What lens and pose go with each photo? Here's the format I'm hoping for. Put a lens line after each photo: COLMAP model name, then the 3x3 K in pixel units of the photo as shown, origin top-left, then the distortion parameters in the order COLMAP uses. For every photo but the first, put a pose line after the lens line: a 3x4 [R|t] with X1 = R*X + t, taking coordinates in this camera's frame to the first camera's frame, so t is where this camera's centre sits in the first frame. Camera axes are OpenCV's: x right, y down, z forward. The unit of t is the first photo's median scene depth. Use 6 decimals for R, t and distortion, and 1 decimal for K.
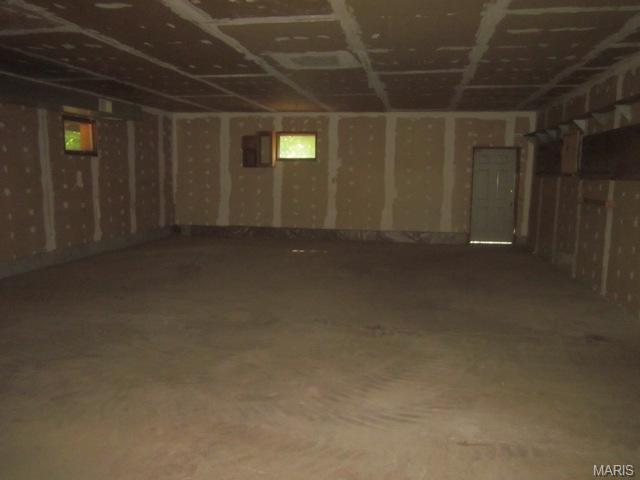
lens RADIAL K [[534.0, 0, 322.9], [0, 534.0, 239.5], [0, 0, 1]] dist [-0.047818, 0.026171]
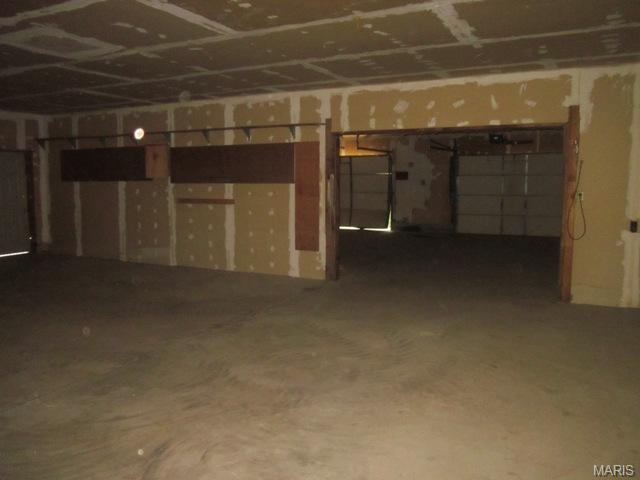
lens RADIAL K [[534.0, 0, 322.9], [0, 534.0, 241.6], [0, 0, 1]] dist [-0.047818, 0.026171]
pose [[0.283628, -0.121786, 0.951169, -0.928455], [0.119953, 0.988617, 0.090813, -0.080400], [-0.951402, 0.088338, 0.295009, 0.527150]]
